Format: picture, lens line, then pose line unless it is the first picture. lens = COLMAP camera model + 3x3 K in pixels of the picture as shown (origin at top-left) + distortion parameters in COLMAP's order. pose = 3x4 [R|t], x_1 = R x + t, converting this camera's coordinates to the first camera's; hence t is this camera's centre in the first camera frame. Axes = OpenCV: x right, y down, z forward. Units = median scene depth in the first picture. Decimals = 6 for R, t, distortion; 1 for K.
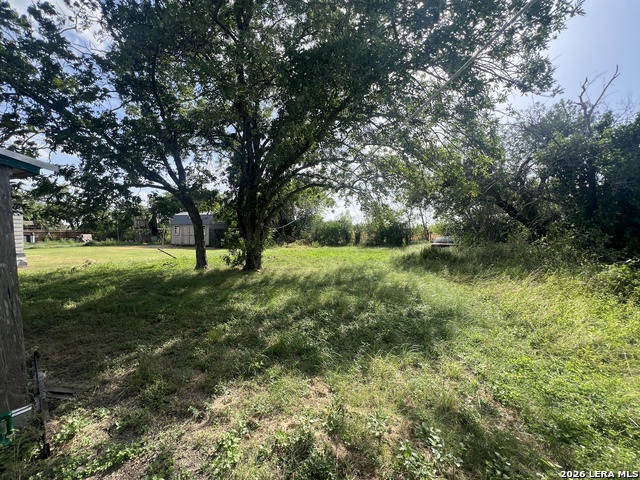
lens RADIAL K [[256.9, 0, 320.1], [0, 256.9, 241.3], [0, 0, 1]] dist [0.000836, 0.000191]
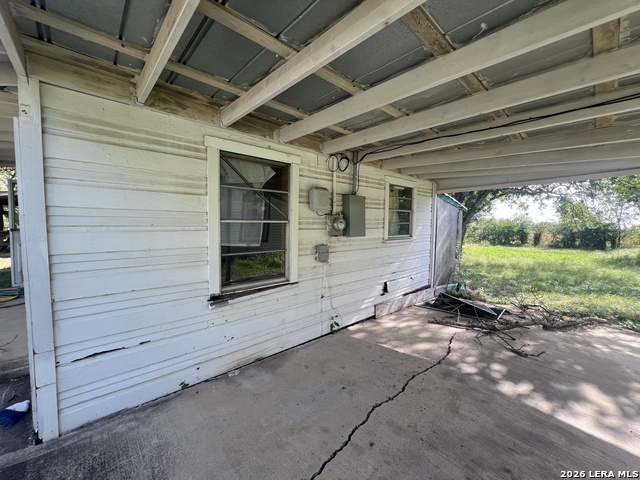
lens RADIAL K [[256.9, 0, 320.1], [0, 256.9, 241.3], [0, 0, 1]] dist [0.000836, 0.000191]
pose [[0.870687, 0.043651, -0.489896, -0.092202], [-0.038606, 0.999046, 0.020404, 0.008717], [0.490320, 0.001148, 0.871542, -0.223584]]
